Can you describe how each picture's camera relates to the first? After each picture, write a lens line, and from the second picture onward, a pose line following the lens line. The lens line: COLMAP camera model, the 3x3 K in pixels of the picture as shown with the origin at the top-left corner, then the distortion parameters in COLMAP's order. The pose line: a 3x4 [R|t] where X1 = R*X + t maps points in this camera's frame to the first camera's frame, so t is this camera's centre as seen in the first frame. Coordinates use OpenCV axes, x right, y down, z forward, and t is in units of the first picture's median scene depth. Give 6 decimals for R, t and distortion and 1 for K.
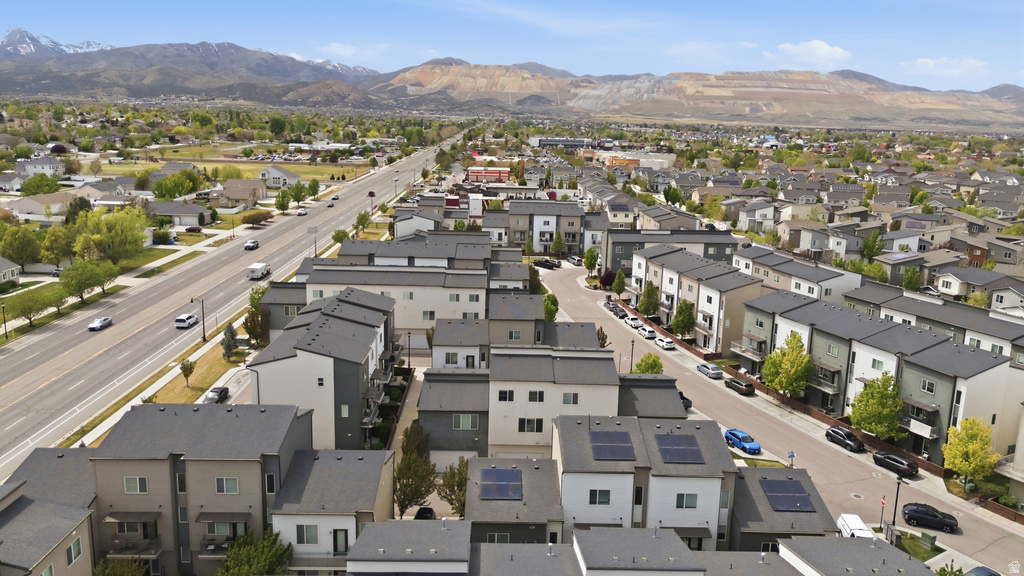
lens RADIAL K [[753.9, 0, 512.0], [0, 753.9, 288.0], [0, 0, 1]] dist [0.114376, -0.124525]
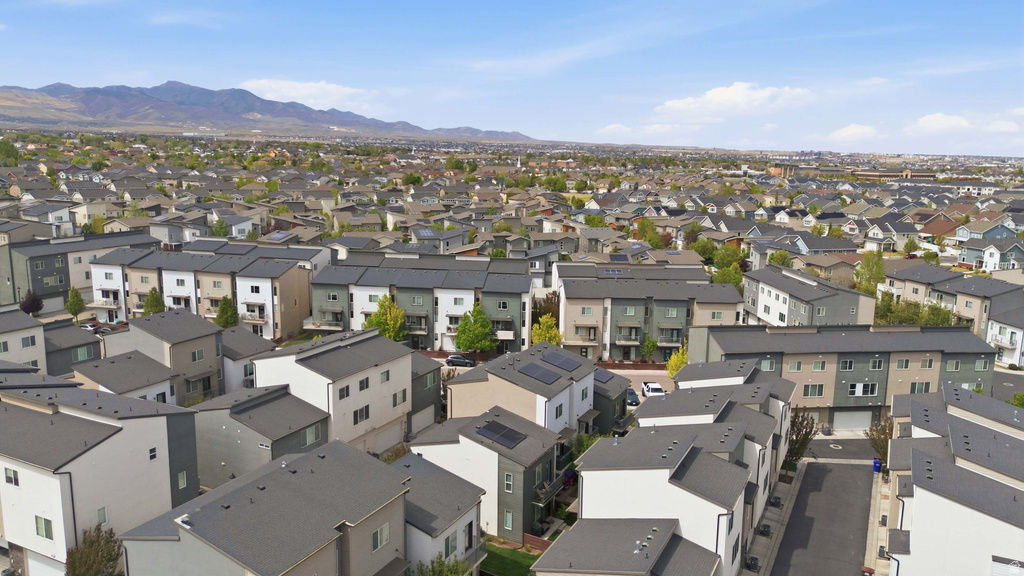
lens RADIAL K [[753.9, 0, 512.0], [0, 753.9, 288.0], [0, 0, 1]] dist [0.114376, -0.124525]
pose [[0.473229, -0.178007, 0.862768, -0.368463], [0.176082, 0.978722, 0.105350, -0.027030], [-0.863163, 0.102063, 0.494503, 0.163428]]
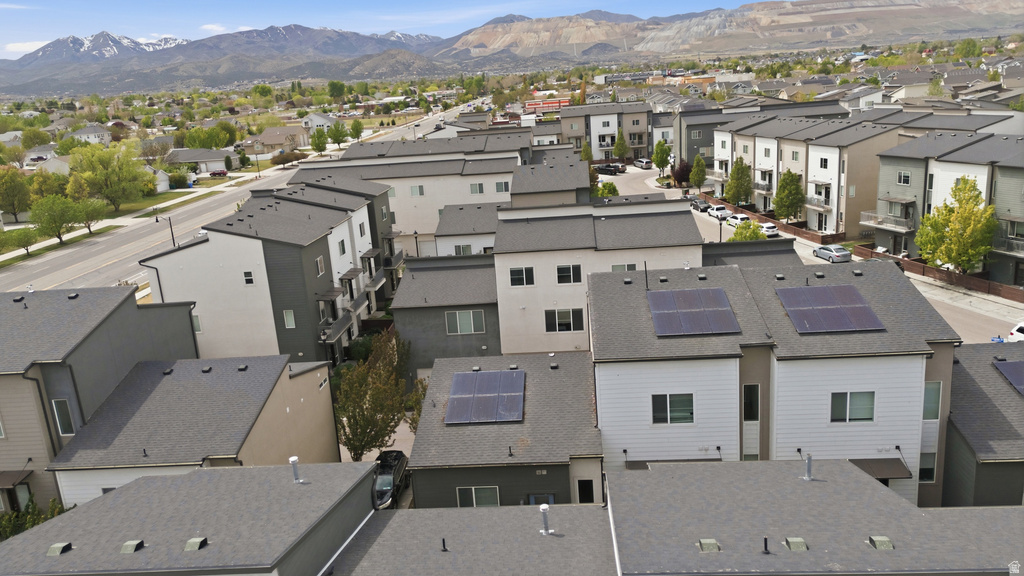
lens RADIAL K [[758.1, 0, 512.0], [0, 758.1, 288.0], [0, 0, 1]] dist [0.046088, -0.005315]
pose [[0.991600, -0.071778, -0.107599, 0.026431], [0.077341, 0.995827, 0.048448, 0.061694], [0.103673, -0.056362, 0.993013, 0.186777]]
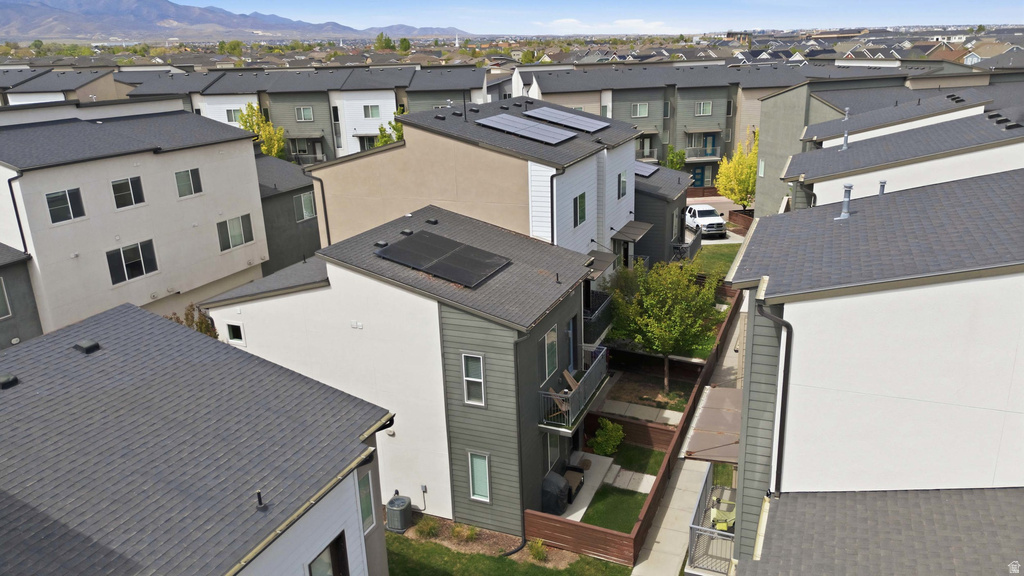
lens RADIAL K [[753.9, 0, 512.0], [0, 753.9, 288.0], [0, 0, 1]] dist [0.114376, -0.124525]
pose [[0.401497, -0.317218, 0.859170, -0.144589], [0.231187, 0.942825, 0.240069, 0.071591], [-0.886201, 0.102242, 0.451878, 0.308299]]
